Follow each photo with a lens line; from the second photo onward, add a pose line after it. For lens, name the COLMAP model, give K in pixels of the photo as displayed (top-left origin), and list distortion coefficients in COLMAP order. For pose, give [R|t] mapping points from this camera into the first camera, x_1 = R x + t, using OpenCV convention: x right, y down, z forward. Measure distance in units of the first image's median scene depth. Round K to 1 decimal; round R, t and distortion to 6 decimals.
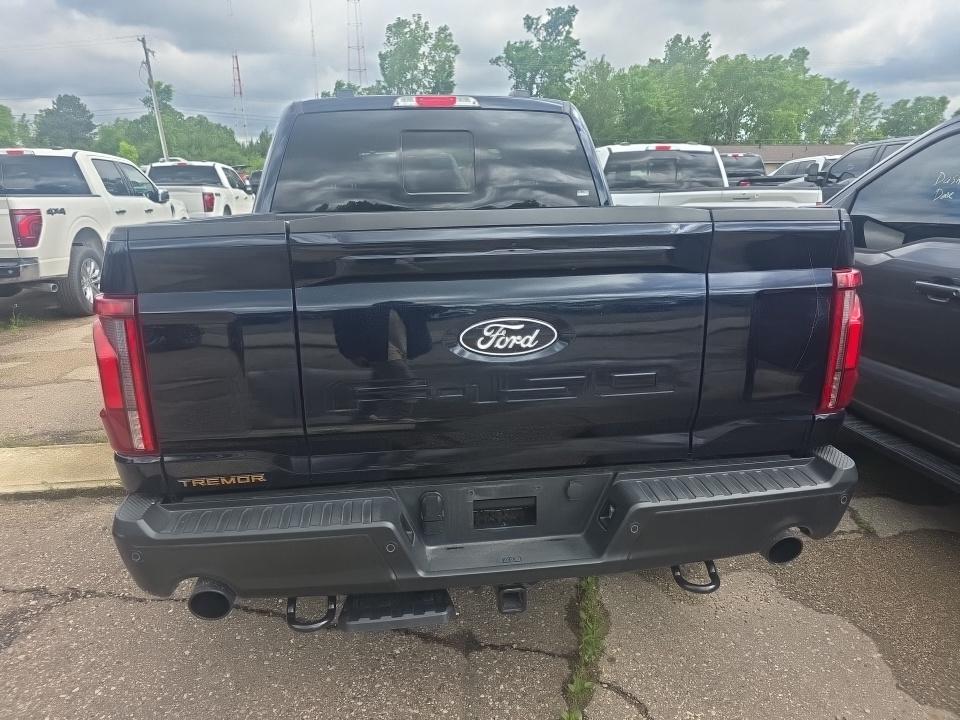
lens RADIAL K [[641.3, 0, 480.0], [0, 641.3, 360.0], [0, 0, 1]] dist [0.044856, -0.039632]
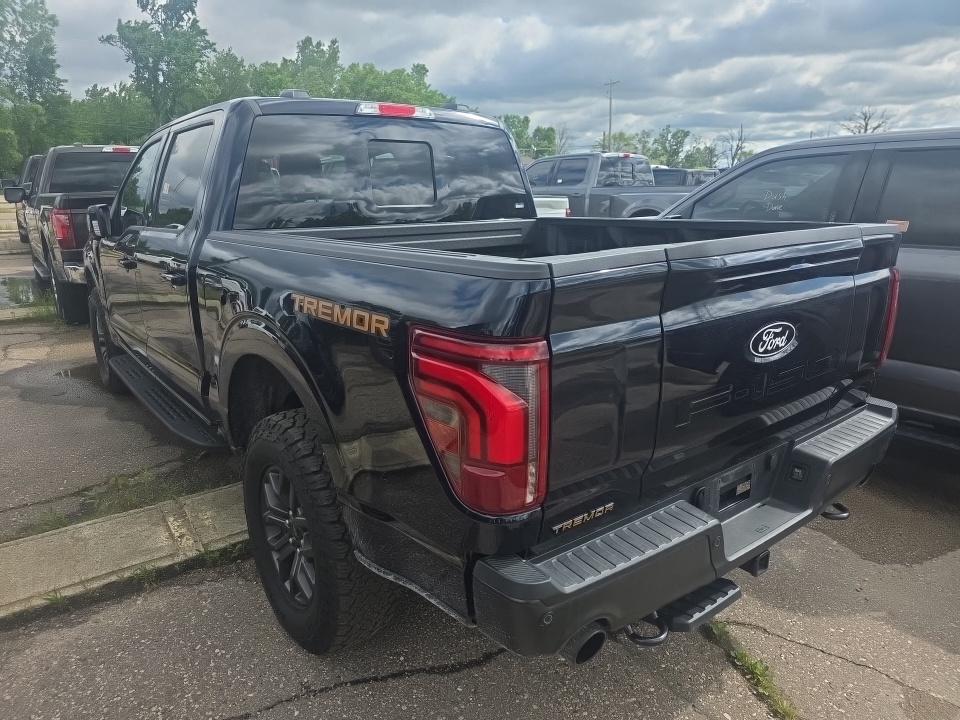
lens RADIAL K [[641.3, 0, 480.0], [0, 641.3, 360.0], [0, 0, 1]] dist [0.044856, -0.039632]
pose [[0.865340, -0.118110, 0.487069, -0.090626], [0.118224, 0.992514, 0.030635, -0.008880], [-0.487041, 0.031074, 0.872826, 0.021172]]
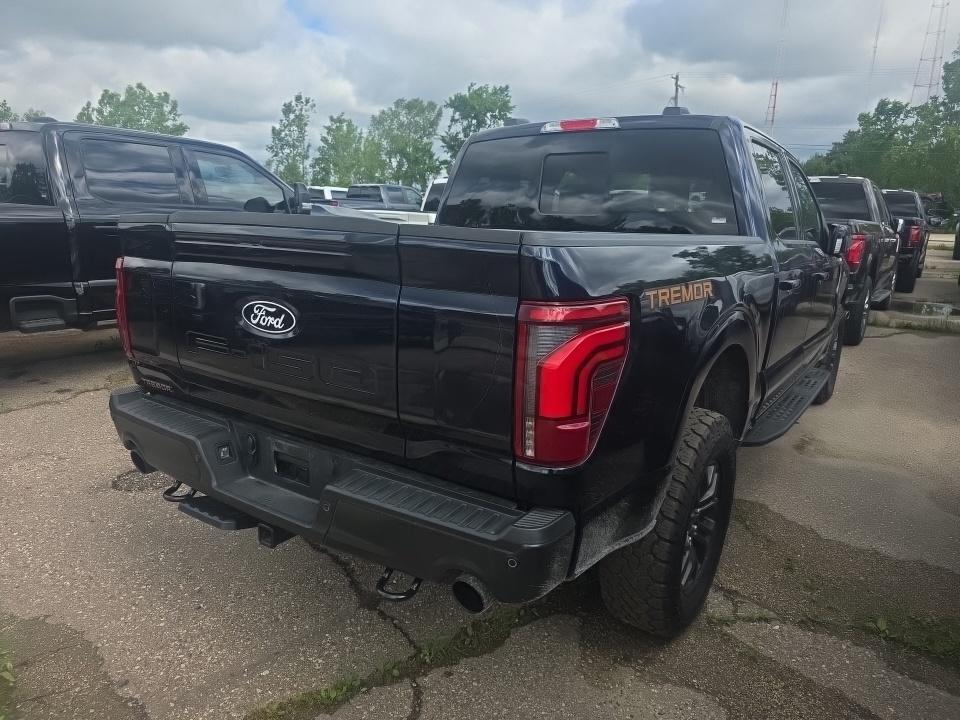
lens RADIAL K [[648.0, 0, 482.0], [0, 648.0, 372.1], [0, 0, 1]] dist [0.031709, -0.030514]
pose [[0.742156, 0.190067, -0.642713, 0.106618], [-0.206534, 0.977137, 0.050475, -0.007320], [0.637612, 0.095282, 0.764443, 0.028825]]
